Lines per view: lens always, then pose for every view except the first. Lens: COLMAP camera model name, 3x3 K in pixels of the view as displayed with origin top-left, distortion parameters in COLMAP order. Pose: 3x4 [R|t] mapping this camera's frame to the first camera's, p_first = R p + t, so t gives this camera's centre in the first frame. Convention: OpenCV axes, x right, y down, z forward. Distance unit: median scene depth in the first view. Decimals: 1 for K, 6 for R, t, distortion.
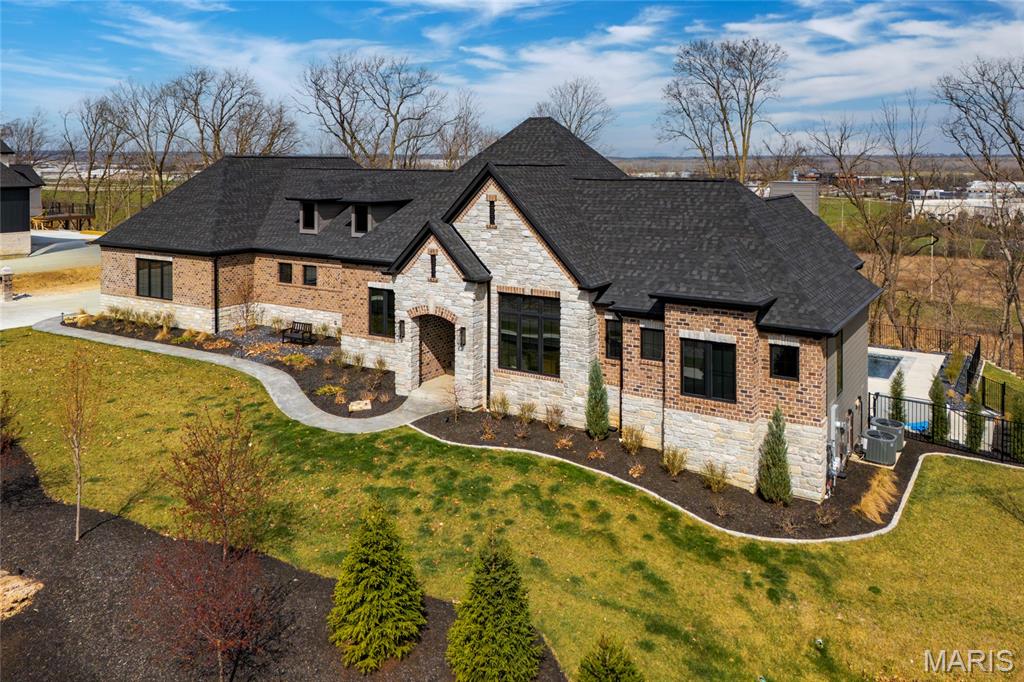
lens RADIAL K [[833.5, 0, 513.2], [0, 833.5, 162.7], [0, 0, 1]] dist [0.059763, -0.000694]
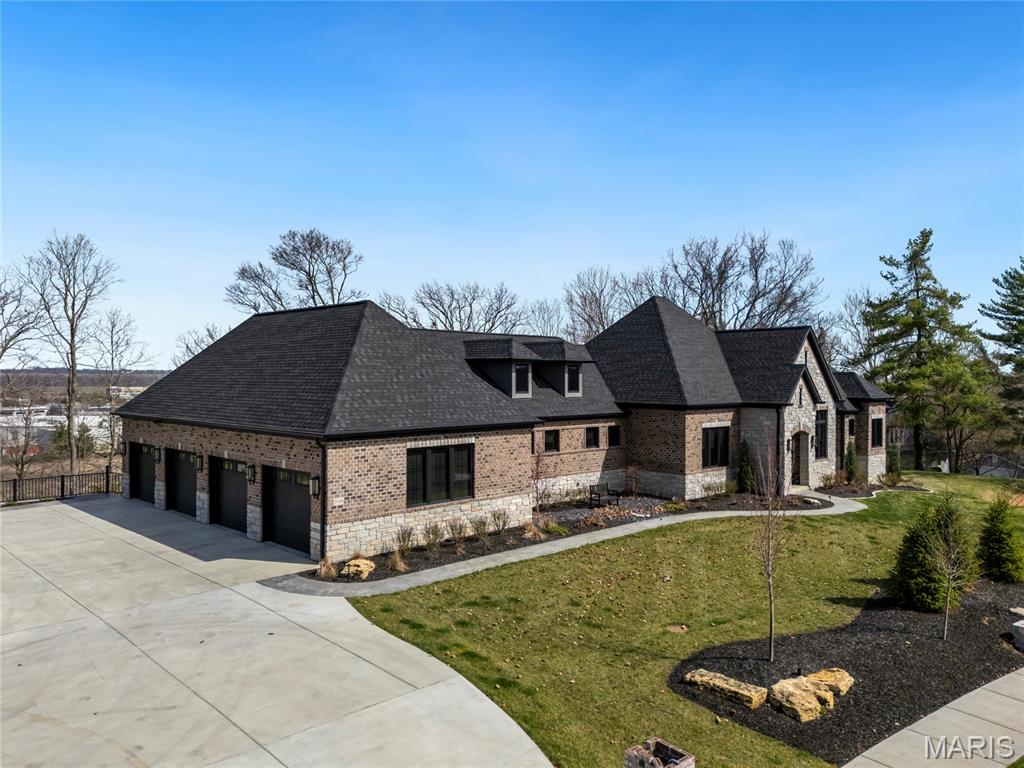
lens RADIAL K [[756.3, 0, 512.0], [0, 756.3, 384.0], [0, 0, 1]] dist [0.055562, -0.008517]
pose [[0.236541, -0.019164, 0.971432, -1.496956], [-0.002348, 0.999791, 0.020295, 0.078224], [-0.971619, -0.007082, 0.236447, 1.192953]]
